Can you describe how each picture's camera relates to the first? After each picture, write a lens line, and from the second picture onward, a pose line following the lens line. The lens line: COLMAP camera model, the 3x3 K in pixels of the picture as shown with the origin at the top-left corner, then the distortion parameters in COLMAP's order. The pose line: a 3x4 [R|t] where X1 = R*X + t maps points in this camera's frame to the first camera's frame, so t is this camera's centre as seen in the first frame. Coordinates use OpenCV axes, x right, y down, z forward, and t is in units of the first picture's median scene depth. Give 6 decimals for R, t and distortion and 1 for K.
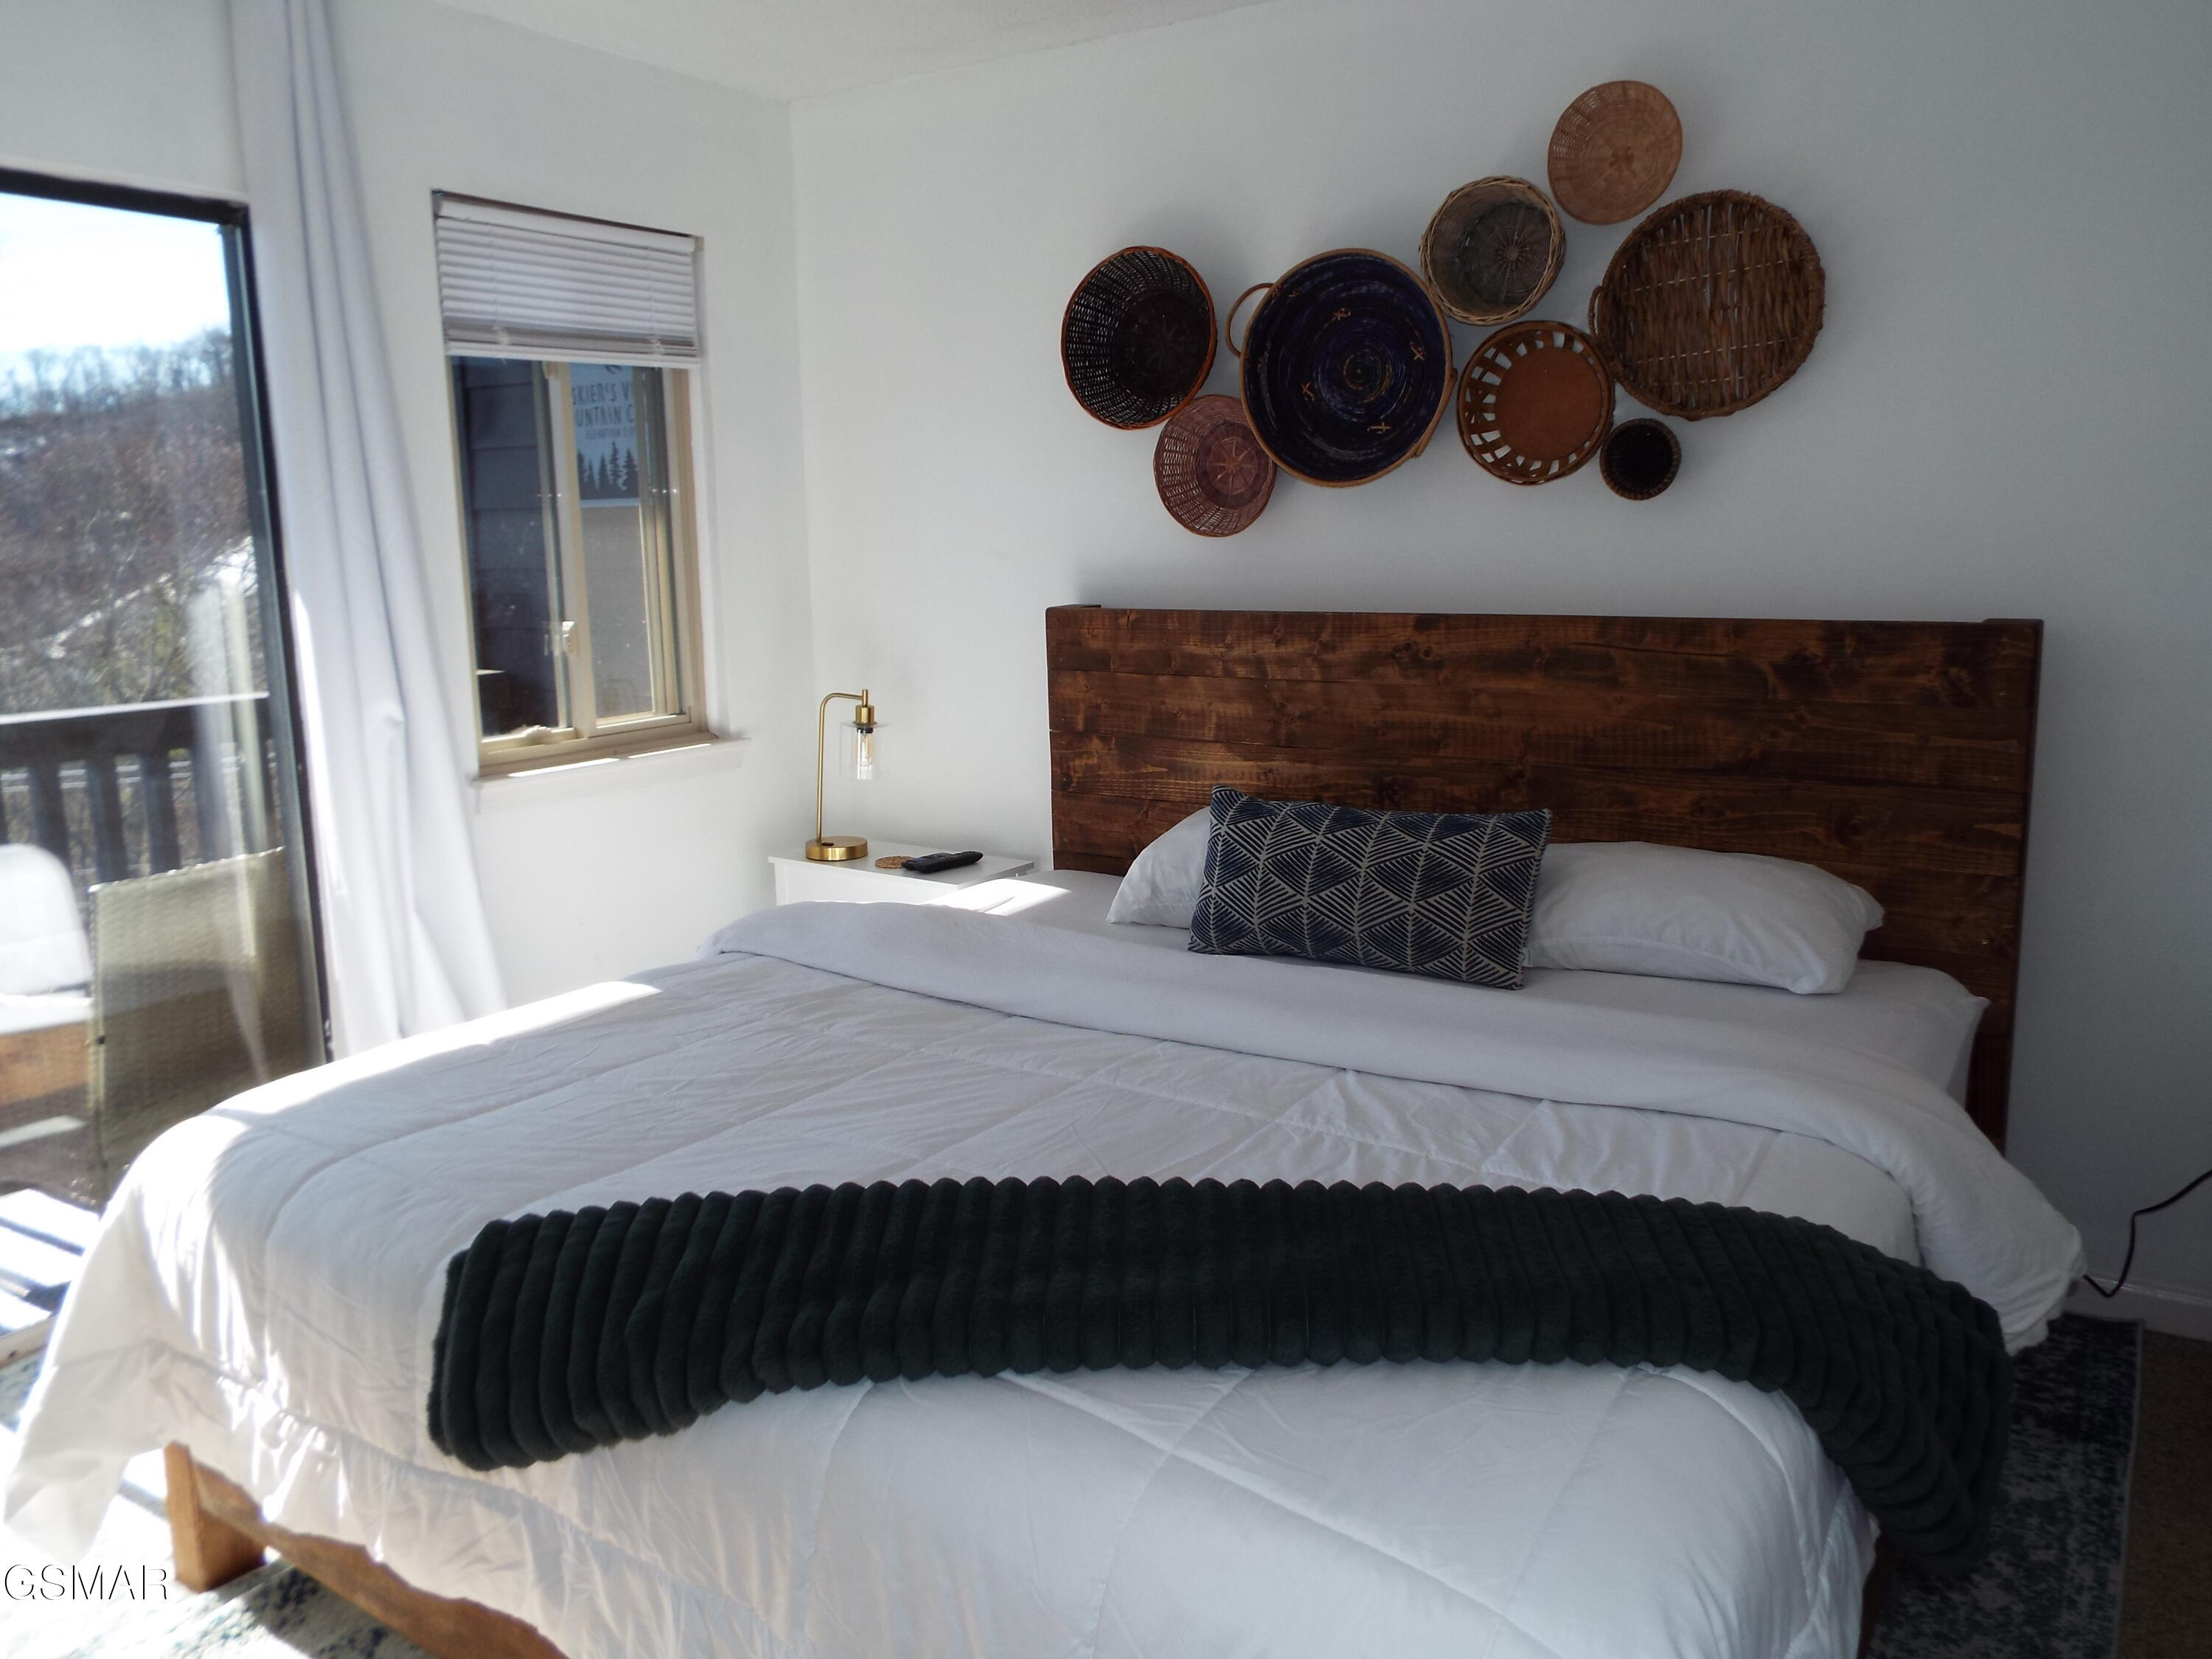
lens RADIAL K [[1612.4, 0, 1127.4], [0, 1612.4, 831.8], [0, 0, 1]] dist [-0.014219, 0.013019]
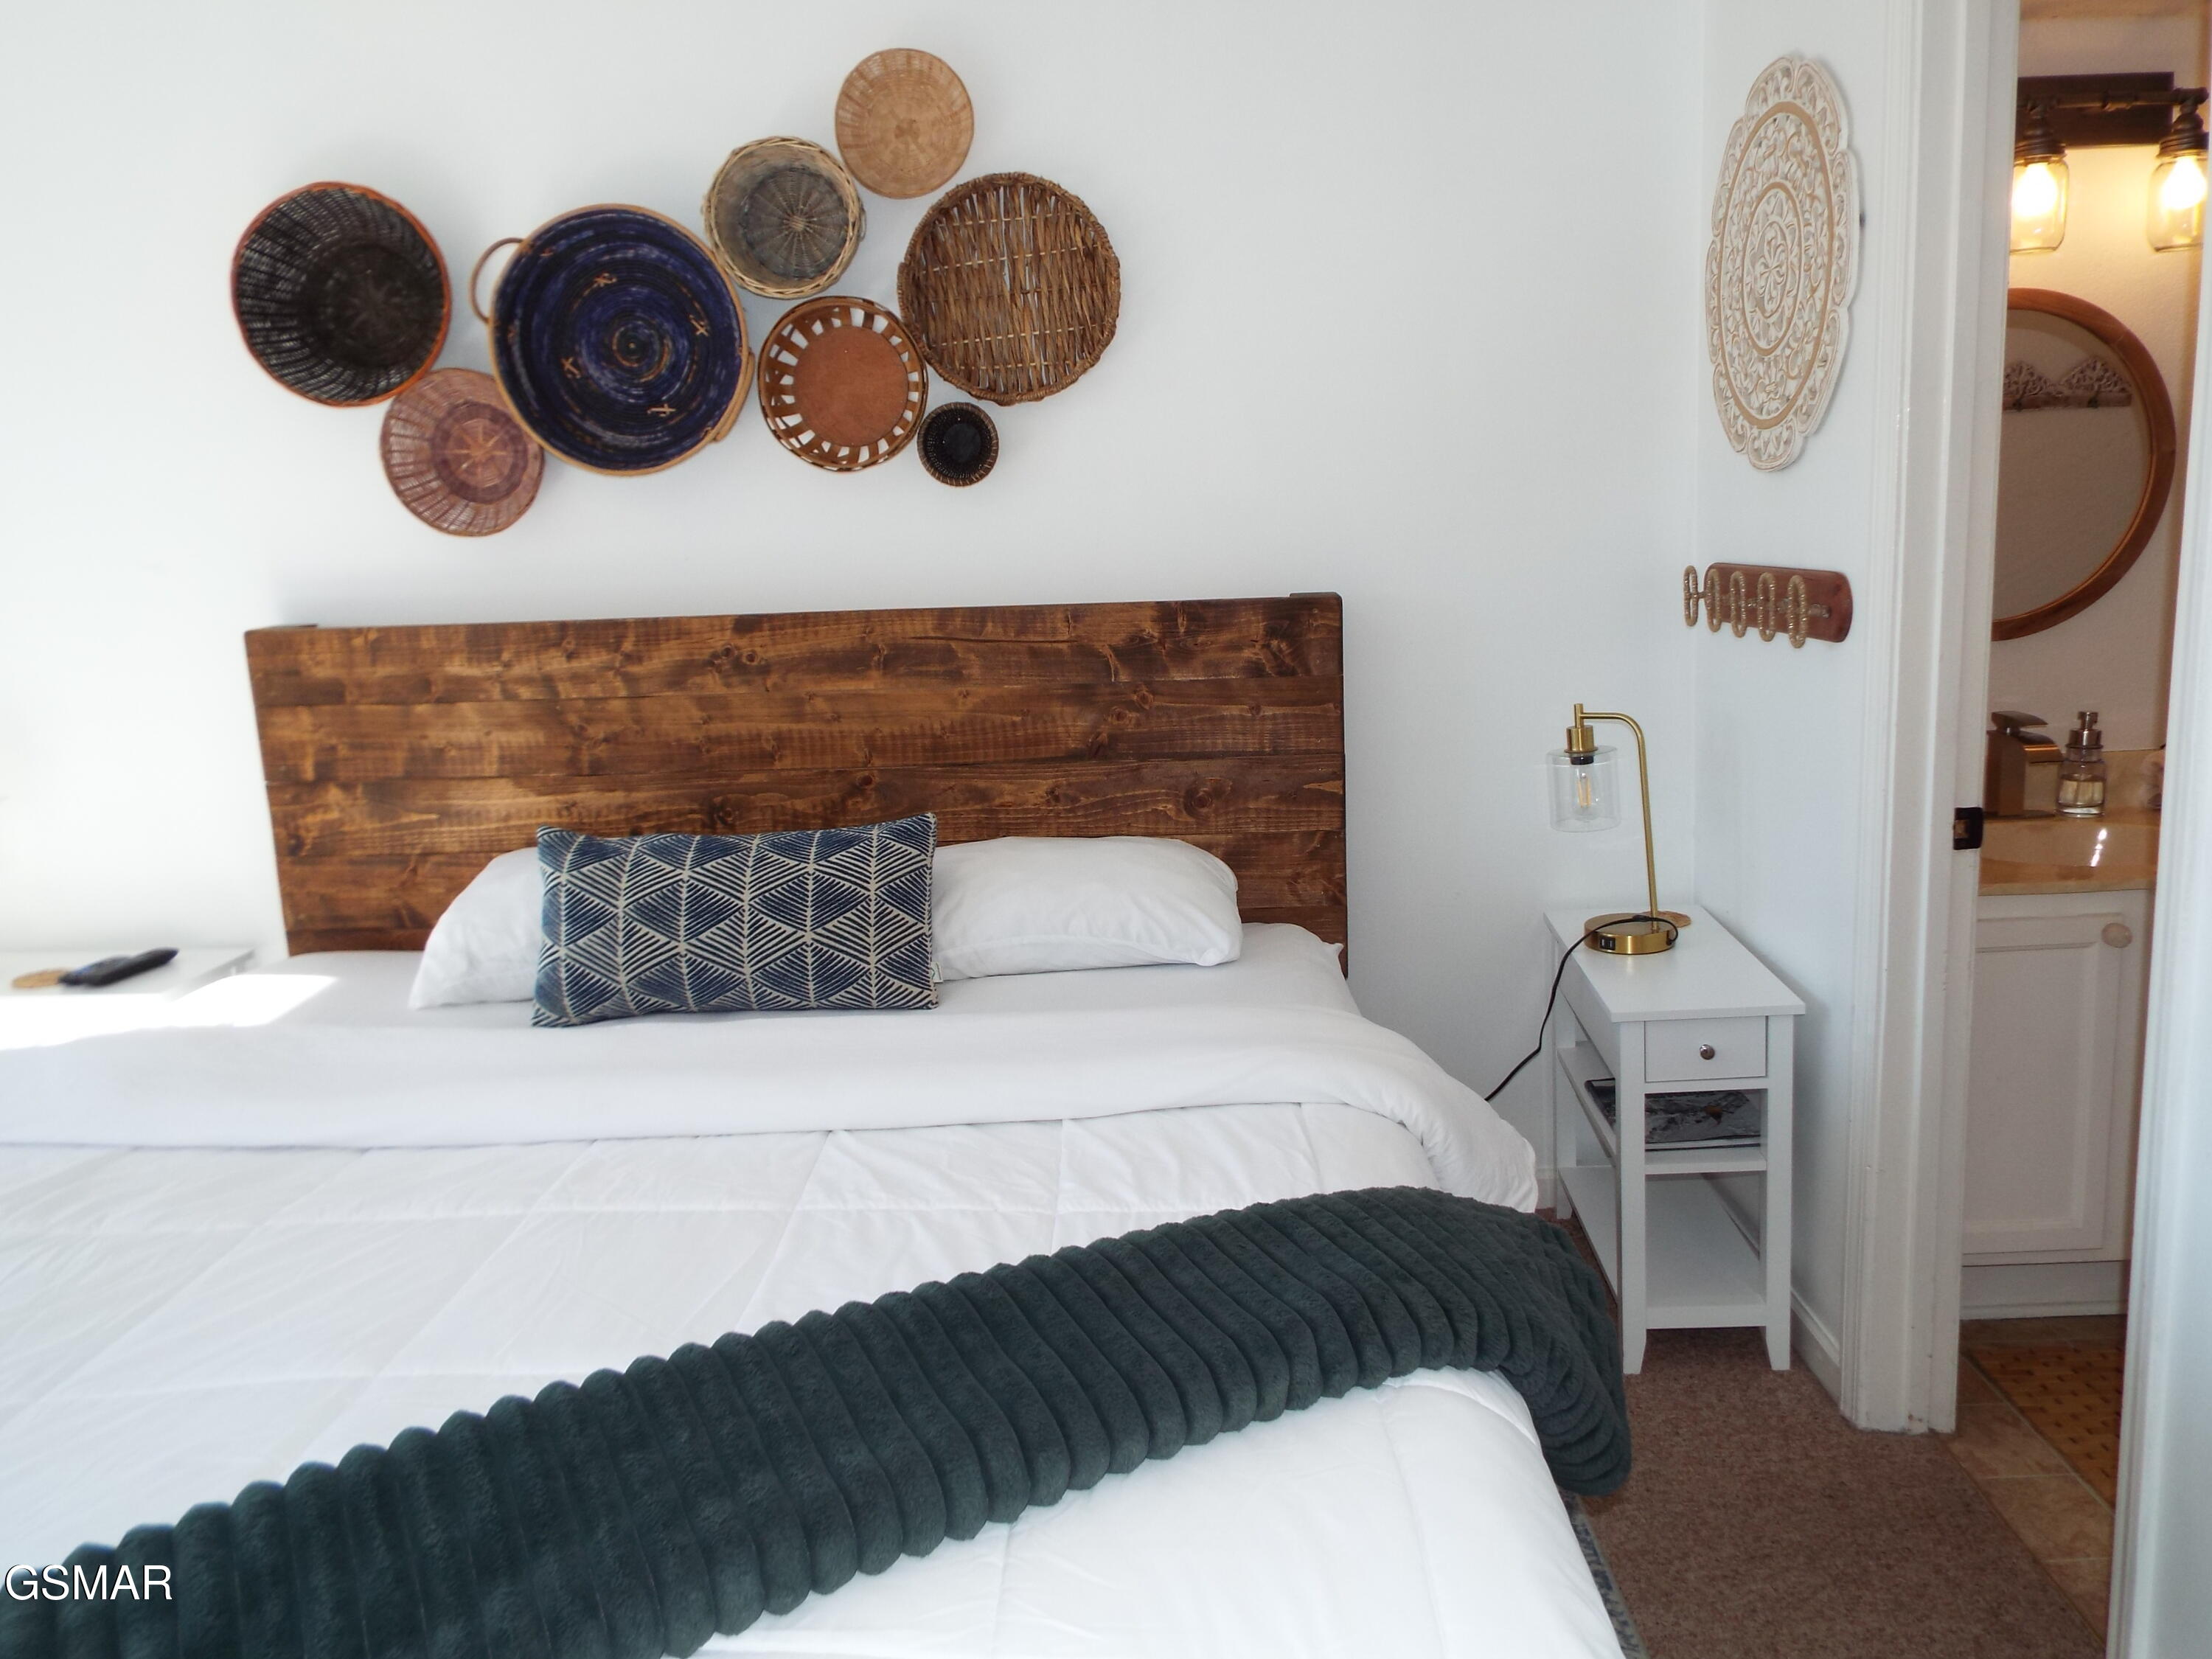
lens RADIAL K [[1612.4, 0, 1094.9], [0, 1612.4, 829.3], [0, 0, 1]] dist [-0.014219, 0.013019]
pose [[0.853132, -0.109747, 0.510020, -0.132851], [0.114942, 0.993141, 0.021437, -0.013158], [-0.508875, 0.040334, 0.859895, 0.135281]]
